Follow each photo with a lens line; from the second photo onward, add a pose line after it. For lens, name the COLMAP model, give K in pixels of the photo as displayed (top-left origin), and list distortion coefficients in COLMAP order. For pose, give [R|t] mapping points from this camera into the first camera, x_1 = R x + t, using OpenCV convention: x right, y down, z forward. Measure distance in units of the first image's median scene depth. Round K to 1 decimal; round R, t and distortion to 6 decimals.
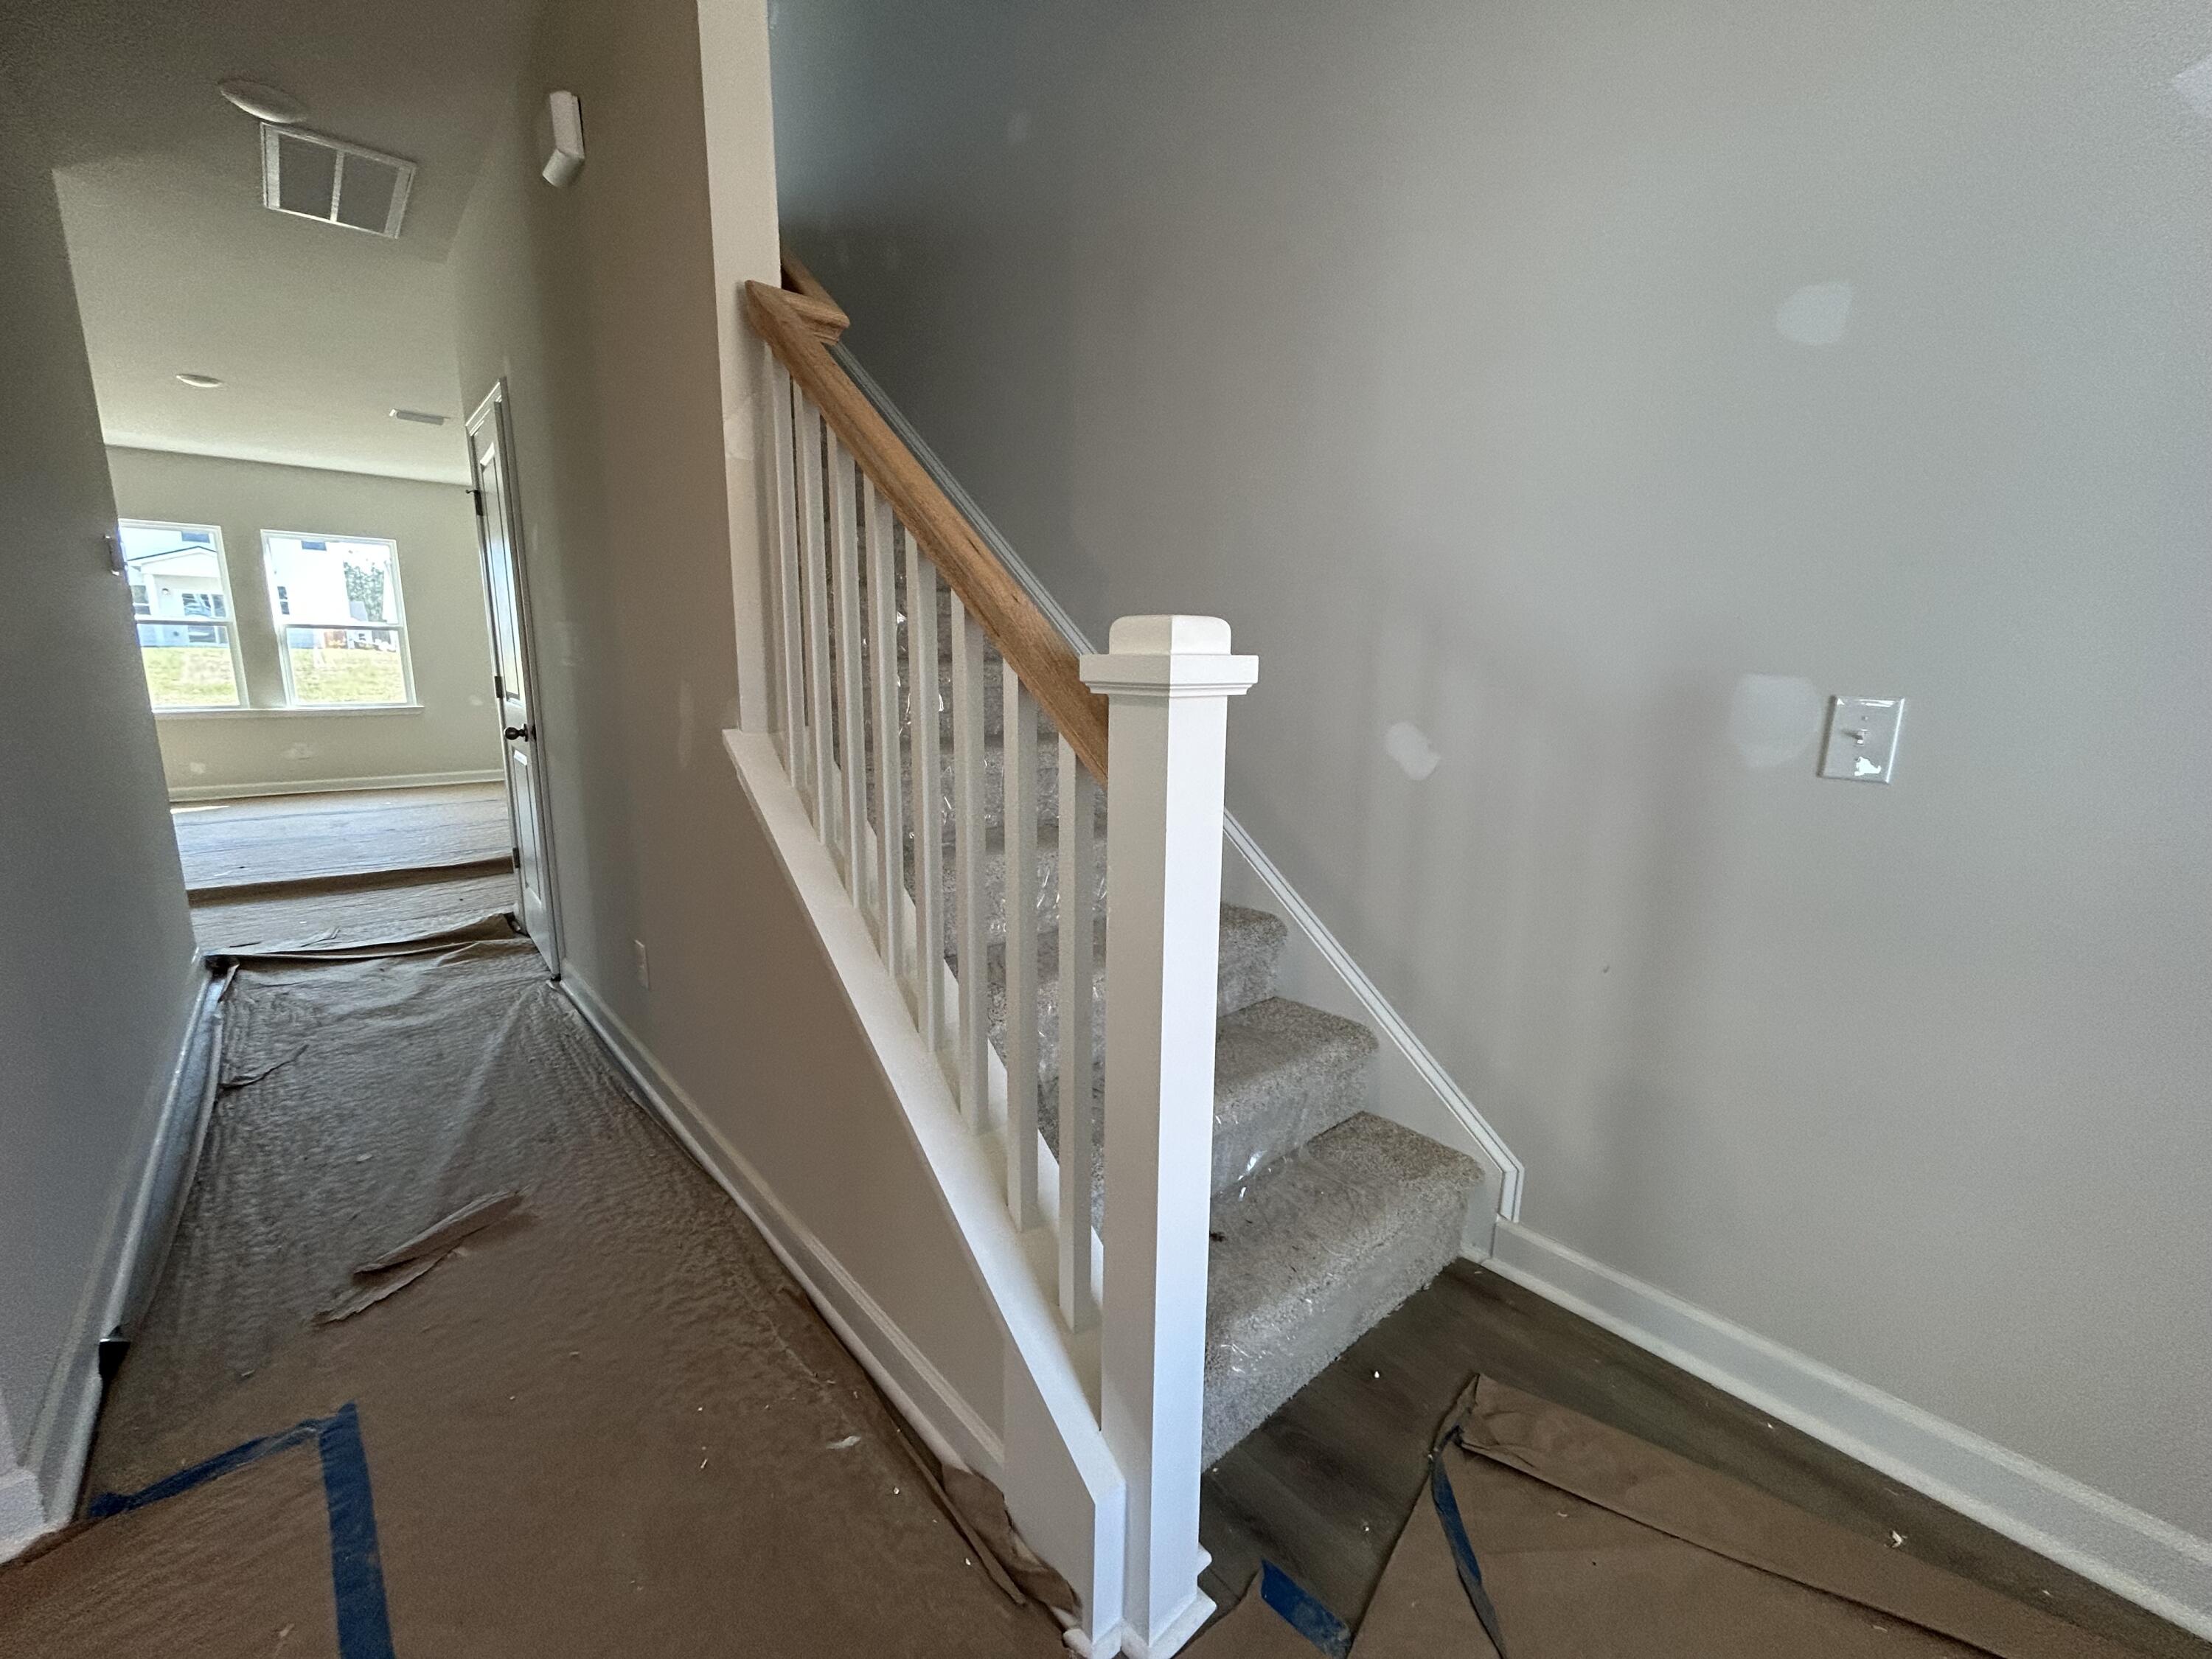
lens RADIAL K [[897.4, 0, 1103.4], [0, 897.4, 820.8], [0, 0, 1]] dist [0.000956, -0.000276]
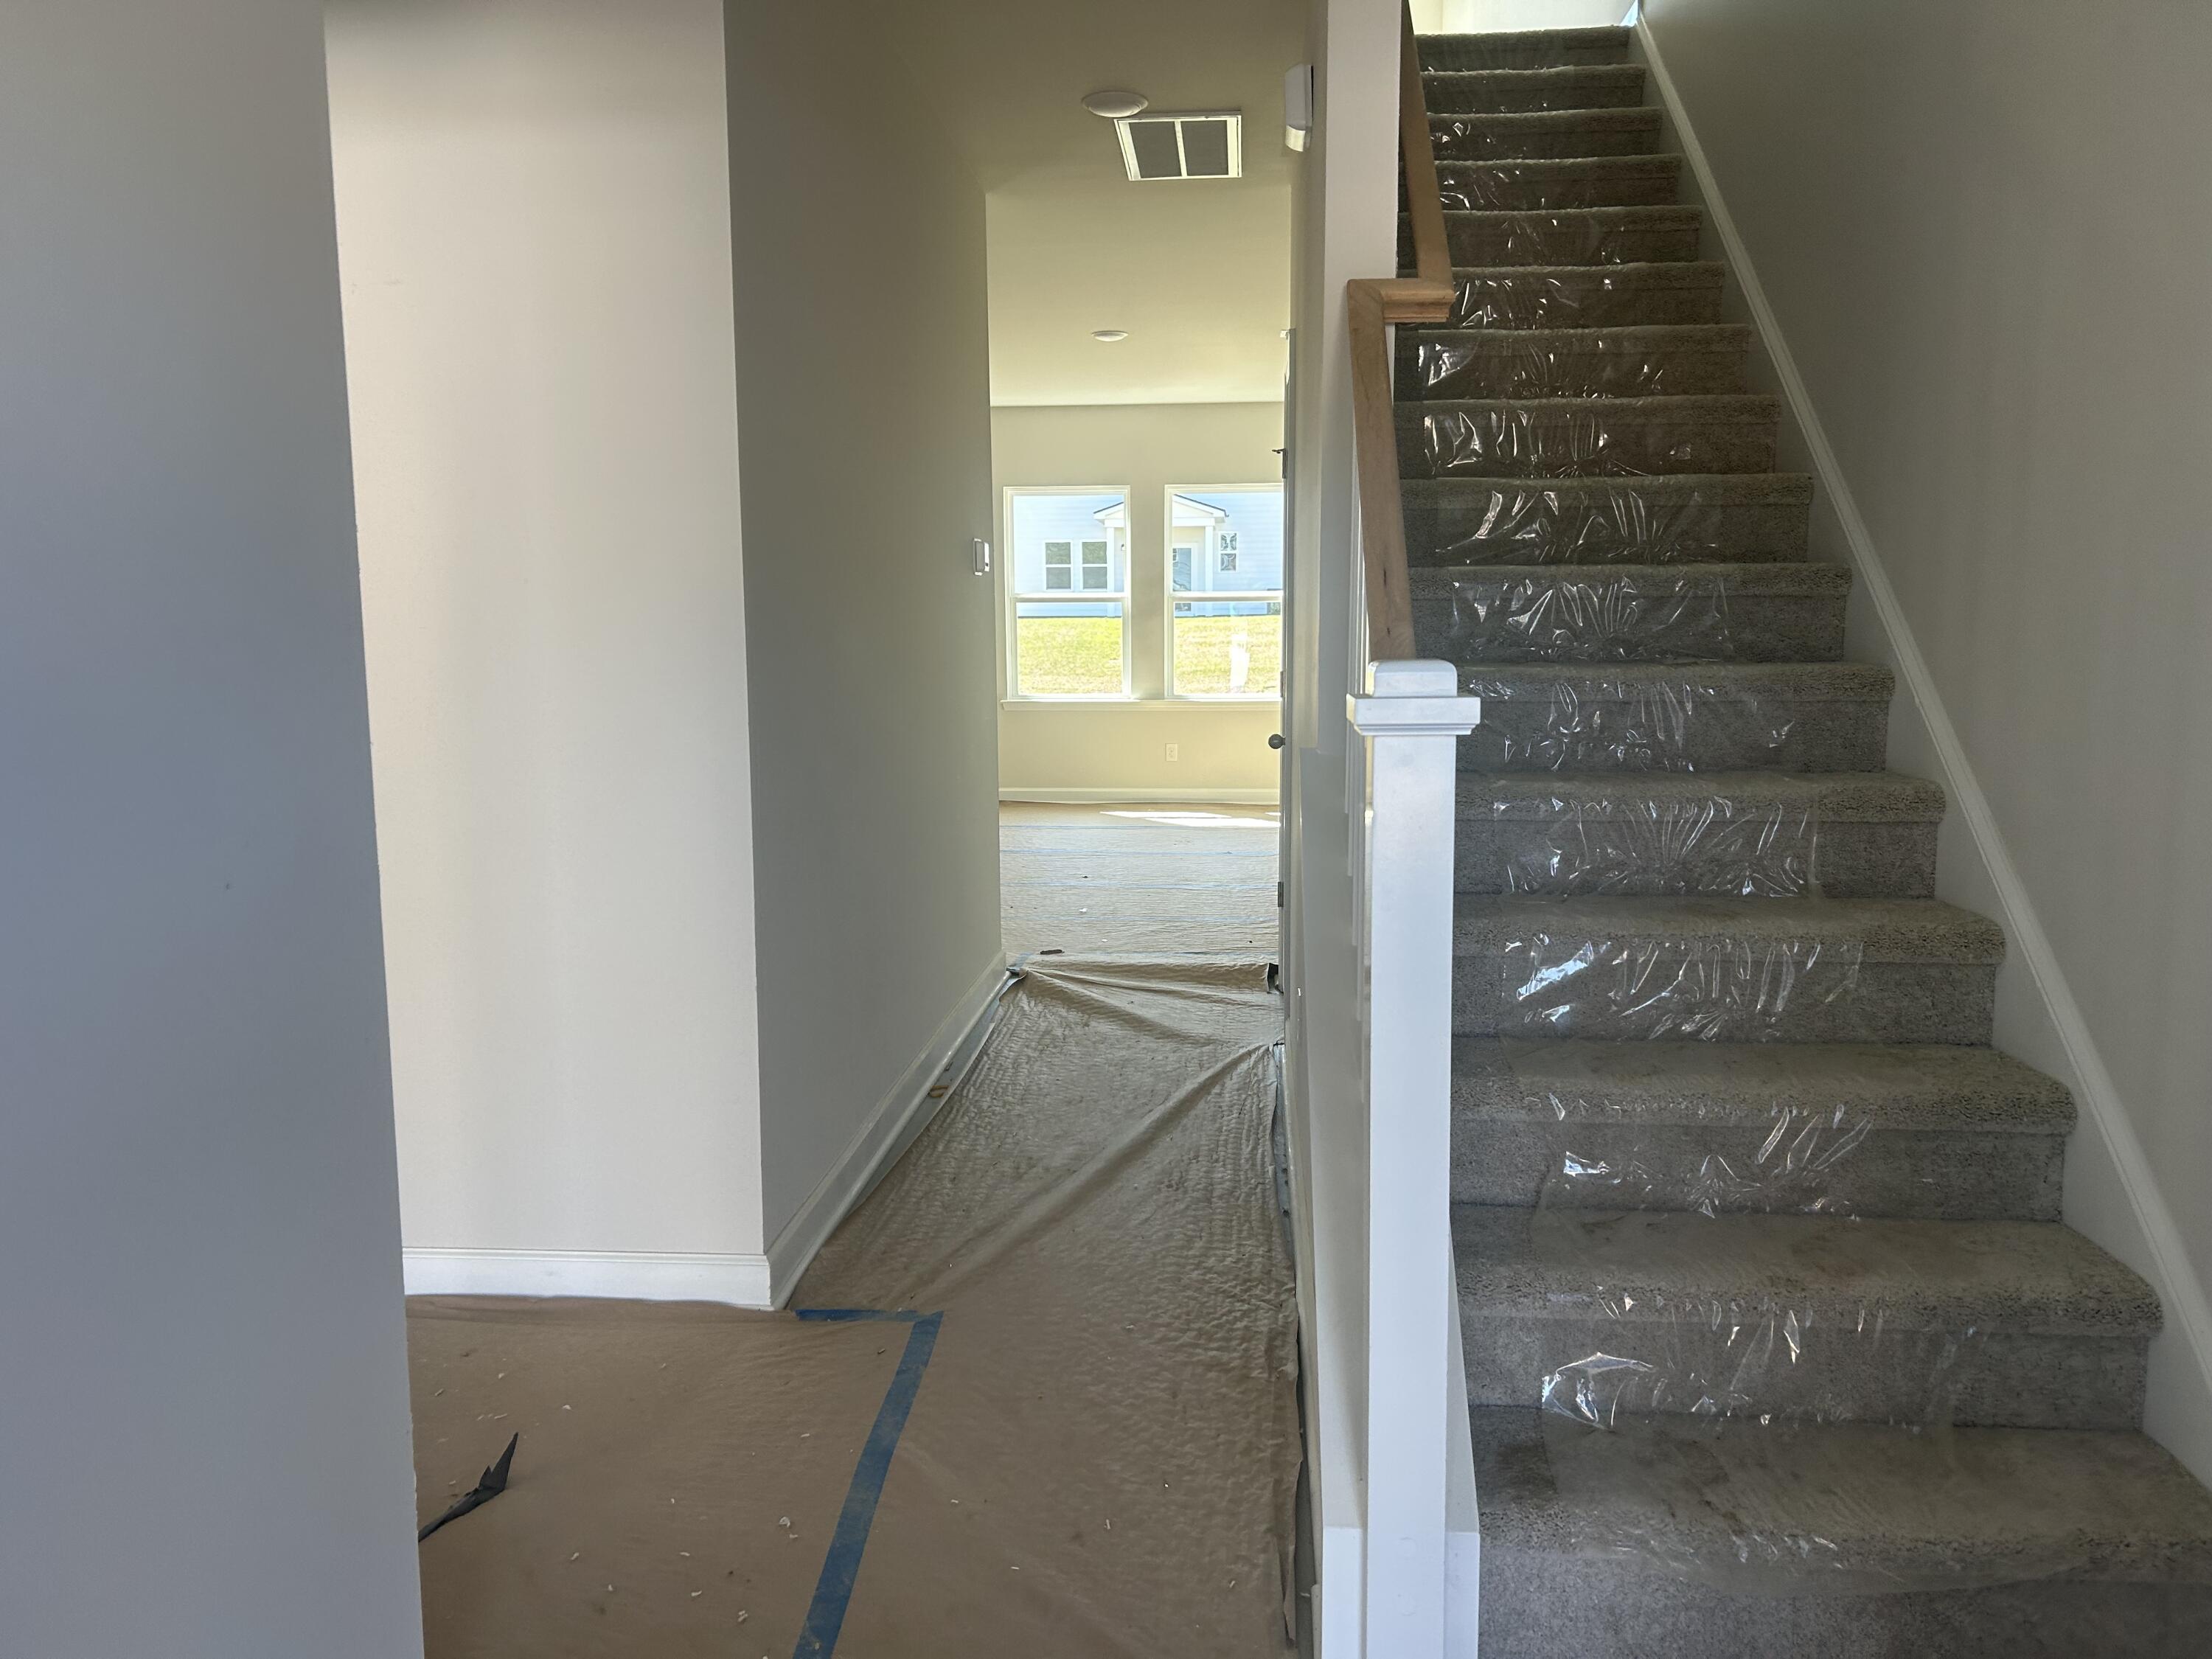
lens RADIAL K [[1685.9, 0, 1118.2], [0, 1685.9, 839.6], [0, 0, 1]] dist [0.074611, -0.115546]
pose [[0.686837, 0.086579, -0.721636, 0.611305], [-0.121801, 0.992550, 0.003155, 0.009559], [0.716533, 0.085729, 0.692265, -0.288315]]
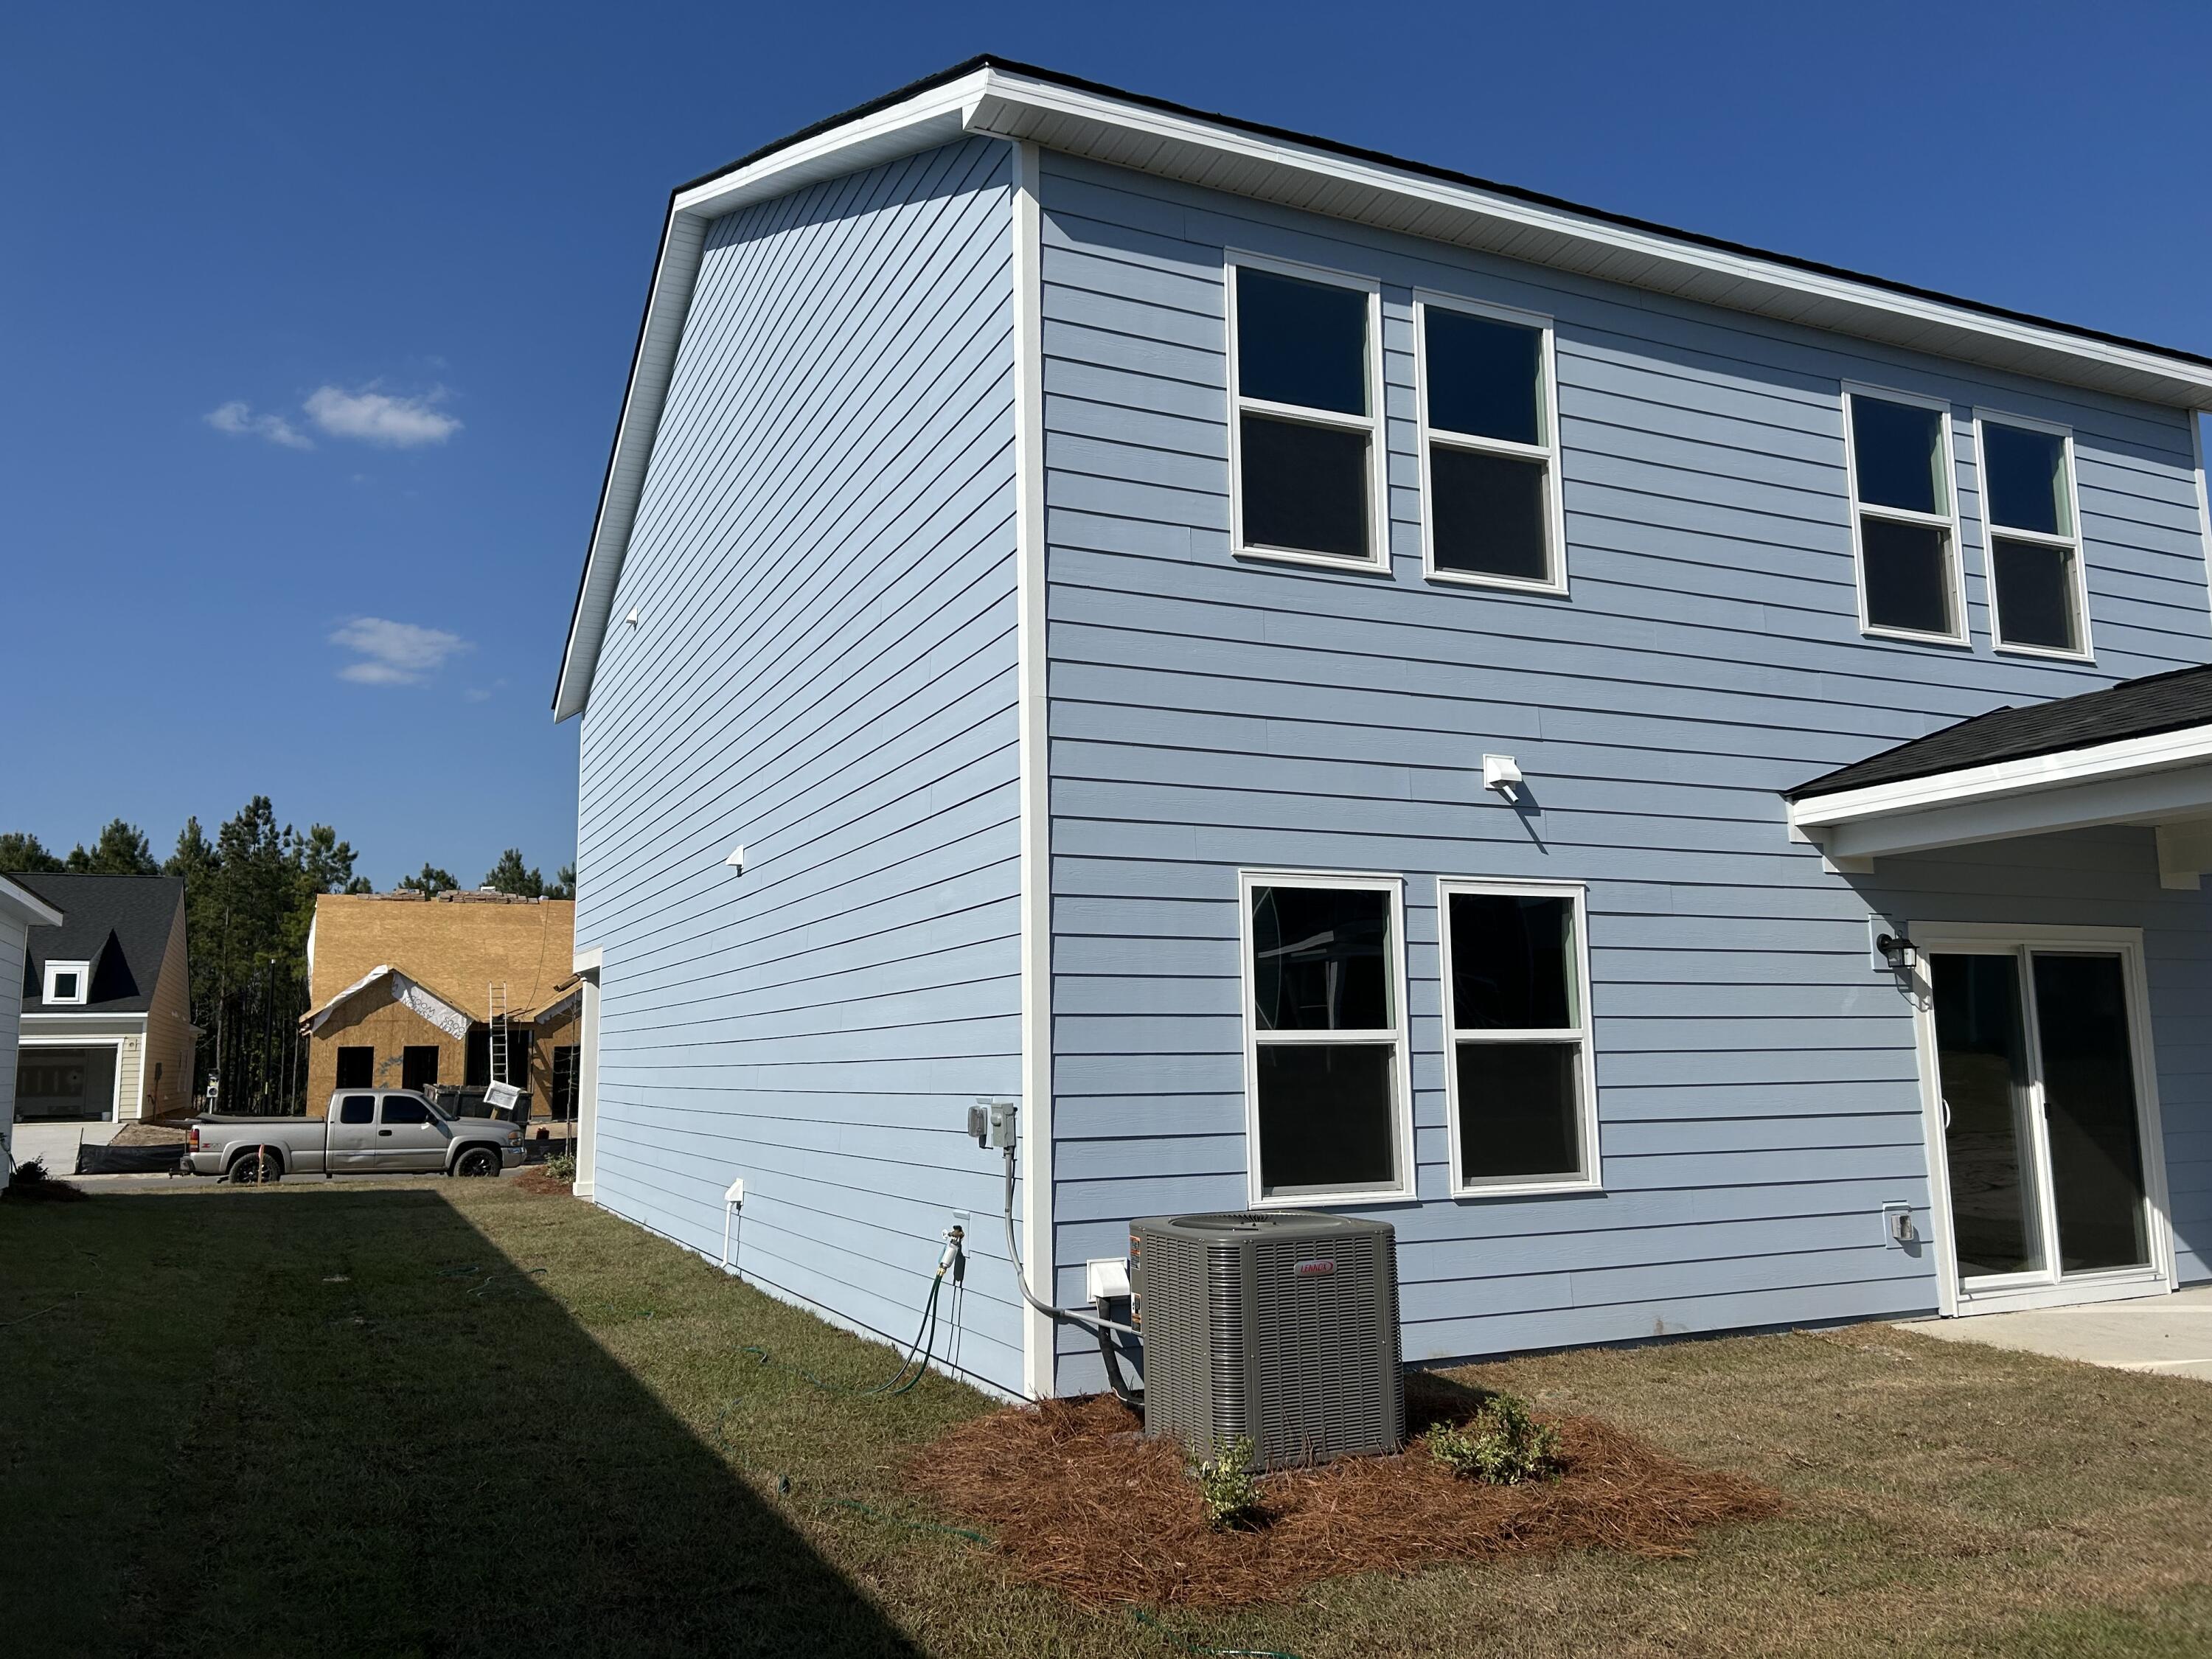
lens RADIAL K [[1651.6, 0, 1084.6], [0, 1651.6, 824.3], [0, 0, 1]] dist [0.082825, -0.099611]
pose [[0.956627, -0.065059, -0.283958, -2.928516], [-0.029834, 0.947739, -0.317648, -0.577130], [0.289784, 0.312342, 0.904692, 2.109181]]
